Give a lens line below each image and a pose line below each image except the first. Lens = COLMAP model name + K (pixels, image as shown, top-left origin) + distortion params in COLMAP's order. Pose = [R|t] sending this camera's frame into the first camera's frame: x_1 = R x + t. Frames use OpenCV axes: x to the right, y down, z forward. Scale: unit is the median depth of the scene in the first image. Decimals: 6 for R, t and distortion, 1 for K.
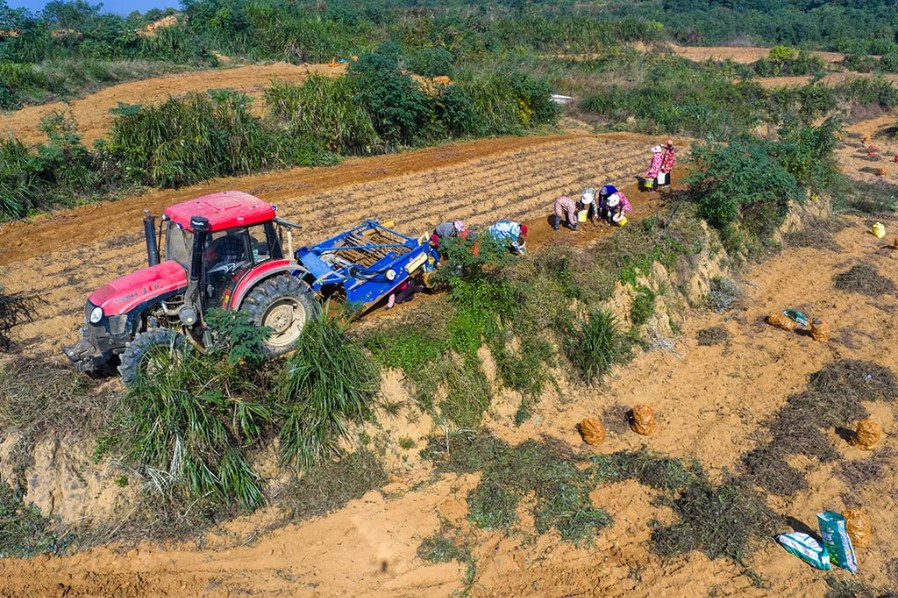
lens RADIAL K [[736.2, 0, 446.6], [0, 736.2, 293.8], [0, 0, 1]] dist [0.002158, 0.002760]
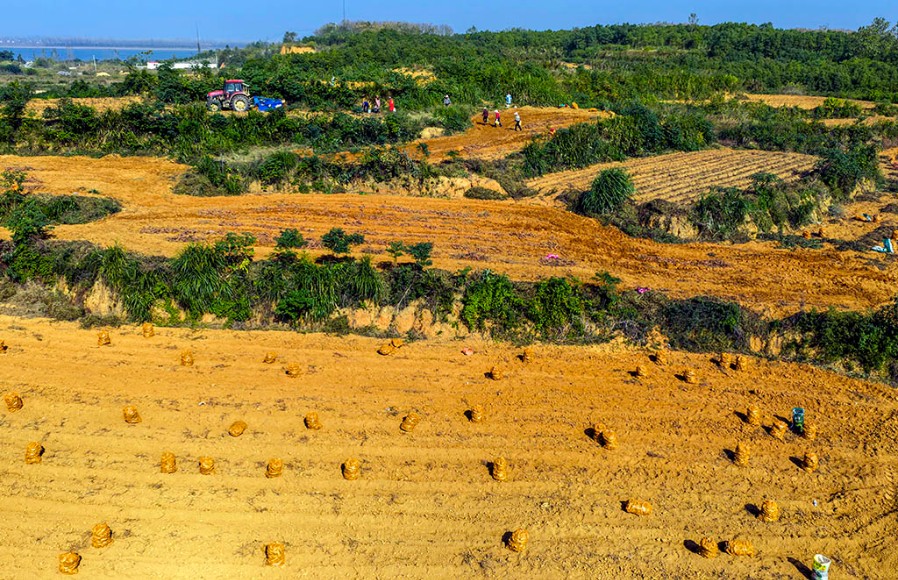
lens RADIAL K [[738.4, 0, 451.9], [0, 738.4, 295.3], [0, 0, 1]] dist [-0.001403, -0.000148]
pose [[0.999659, 0.019222, -0.017663, -0.326858], [-0.019921, 0.998992, -0.040236, 0.157612], [0.016871, 0.040574, 0.999034, -0.561352]]
